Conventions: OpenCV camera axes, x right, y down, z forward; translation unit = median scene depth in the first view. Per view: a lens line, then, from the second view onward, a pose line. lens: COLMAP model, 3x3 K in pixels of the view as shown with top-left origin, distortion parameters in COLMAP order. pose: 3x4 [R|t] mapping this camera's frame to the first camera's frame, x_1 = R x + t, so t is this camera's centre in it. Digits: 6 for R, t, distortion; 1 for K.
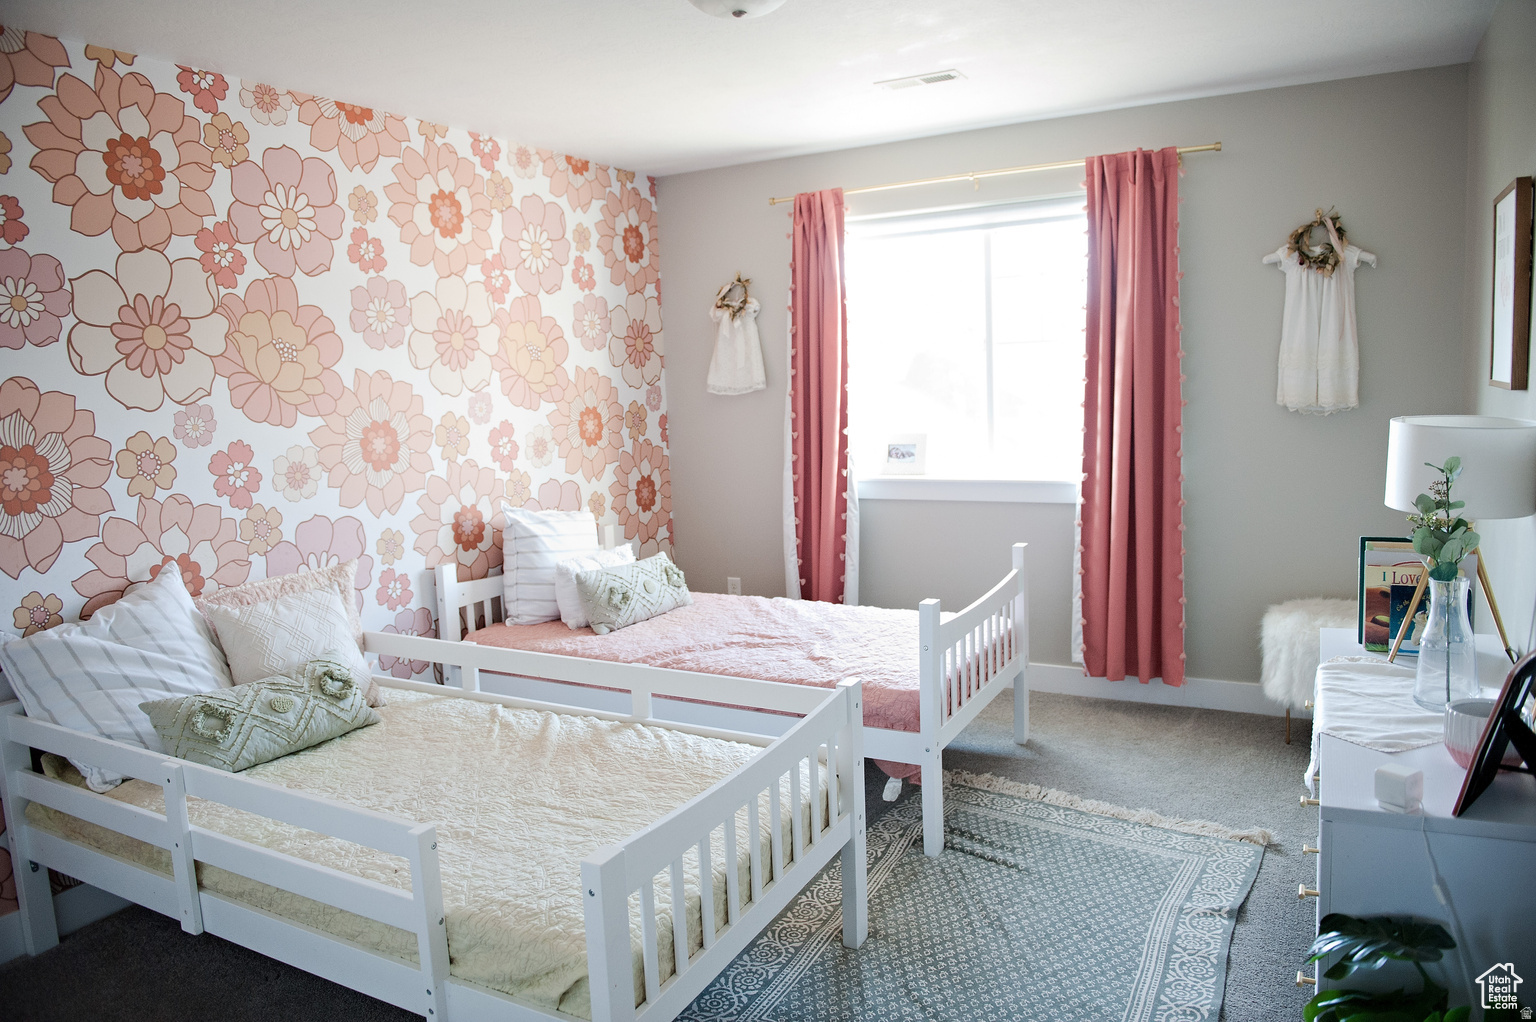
lens RADIAL K [[1045.4, 0, 768.0], [0, 1045.4, 511.0], [0, 0, 1]] dist [-0.047812, 0.001254]
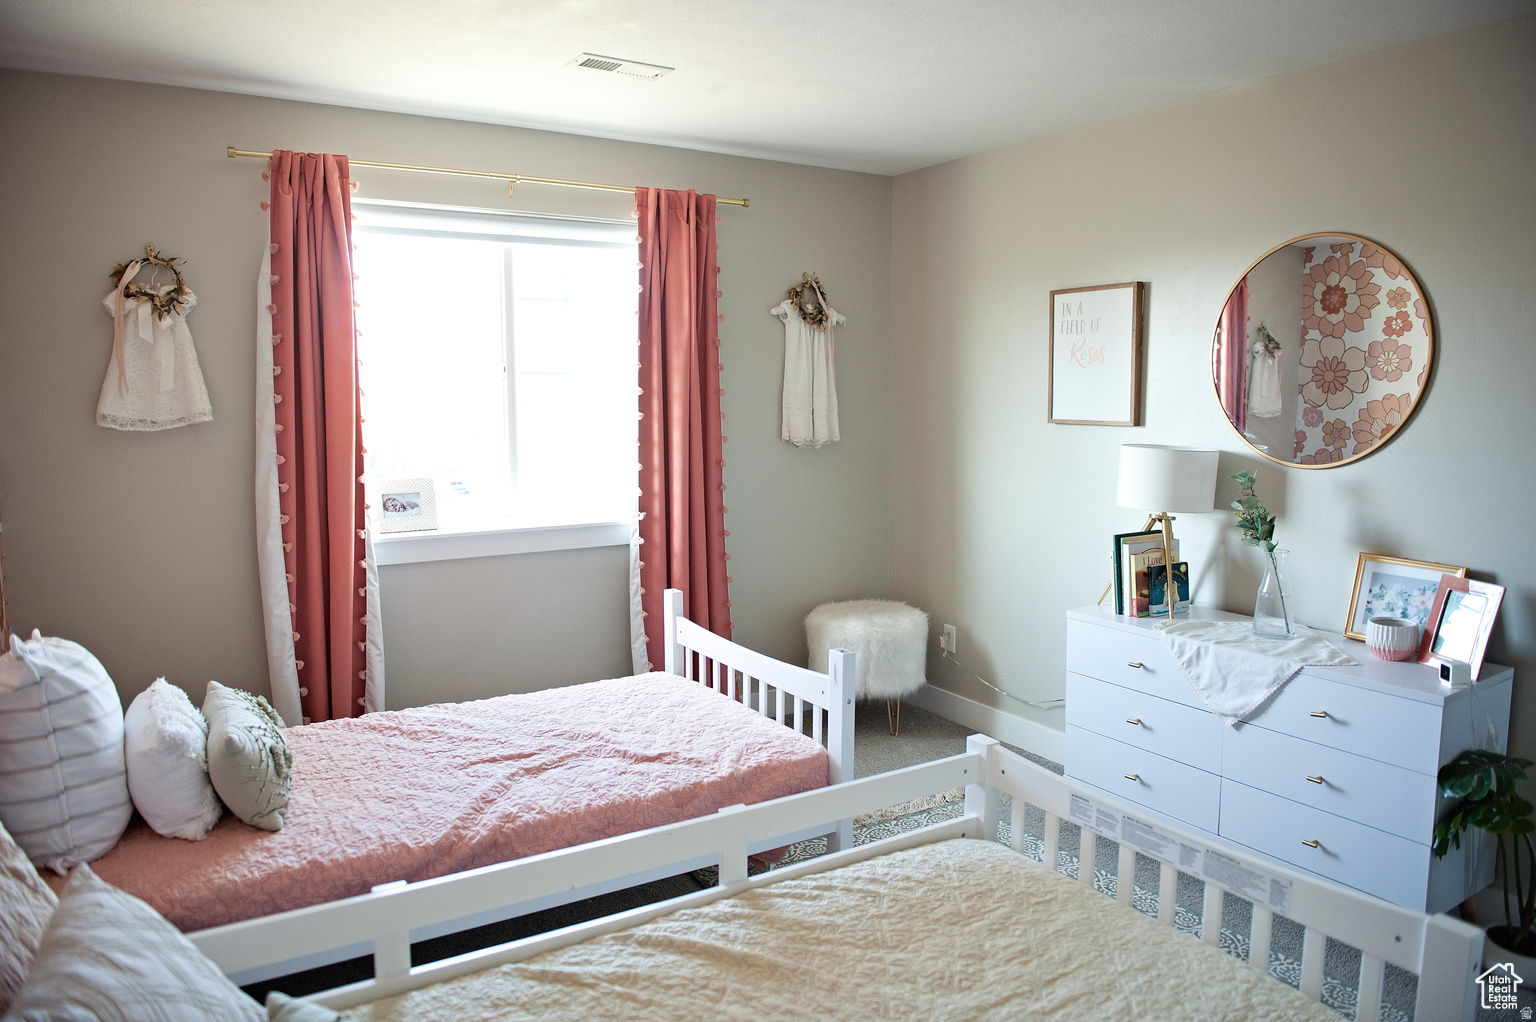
lens RADIAL K [[1045.4, 0, 768.0], [0, 1045.4, 511.0], [0, 0, 1]] dist [-0.047812, 0.001254]
pose [[0.494444, -0.060182, 0.867123, -0.493189], [0.095625, 0.995311, 0.014552, -0.041529], [-0.863933, 0.075723, 0.497881, 0.430228]]
